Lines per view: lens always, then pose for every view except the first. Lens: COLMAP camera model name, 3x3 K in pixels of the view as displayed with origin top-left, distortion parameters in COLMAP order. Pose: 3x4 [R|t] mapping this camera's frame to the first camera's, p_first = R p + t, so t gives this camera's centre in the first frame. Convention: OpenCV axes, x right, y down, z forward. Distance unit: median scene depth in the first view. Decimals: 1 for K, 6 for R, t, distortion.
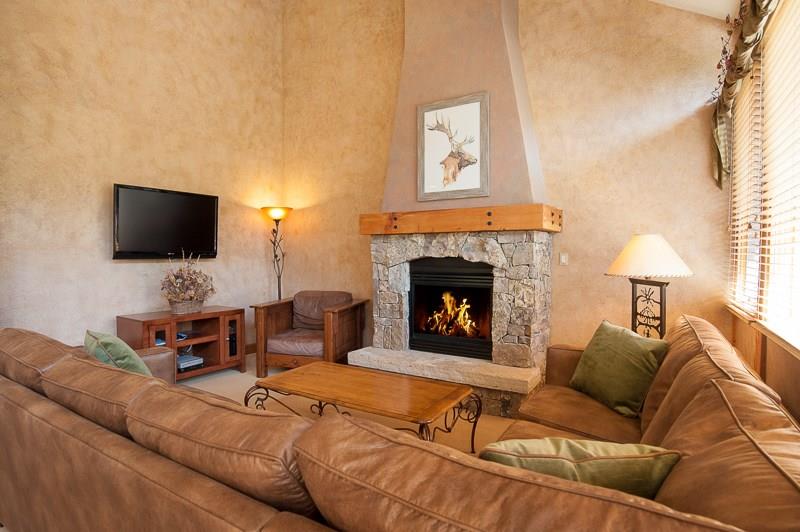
lens RADIAL K [[434.1, 0, 361.6], [0, 434.1, 262.3], [0, 0, 1]] dist [-0.061417, 0.016681]
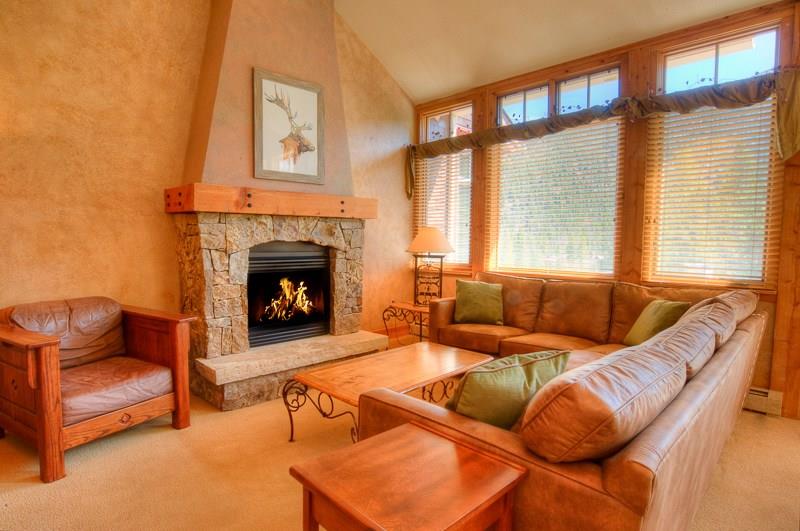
lens RADIAL K [[434.1, 0, 399.7], [0, 434.1, 266.4], [0, 0, 1]] dist [-0.061417, 0.016681]
pose [[0.203307, -0.065352, 0.976932, -0.712743], [0.002168, 0.997798, 0.066296, -0.019166], [-0.979113, -0.011360, 0.203001, 0.561836]]
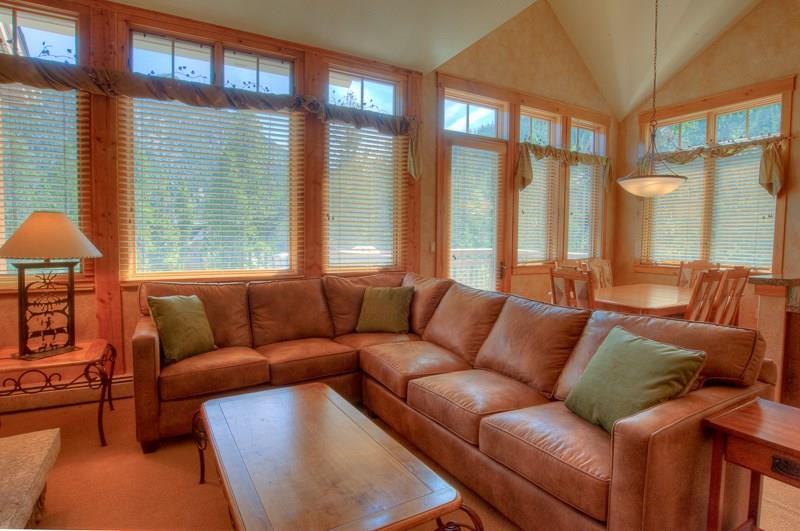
lens RADIAL K [[434.1, 0, 397.6], [0, 434.1, 262.2], [0, 0, 1]] dist [-0.061417, 0.016681]
pose [[-0.902501, -0.043080, 0.428528, -0.283125], [-0.014856, 0.997507, 0.068992, -0.024160], [-0.430432, 0.055899, -0.900891, 1.083625]]
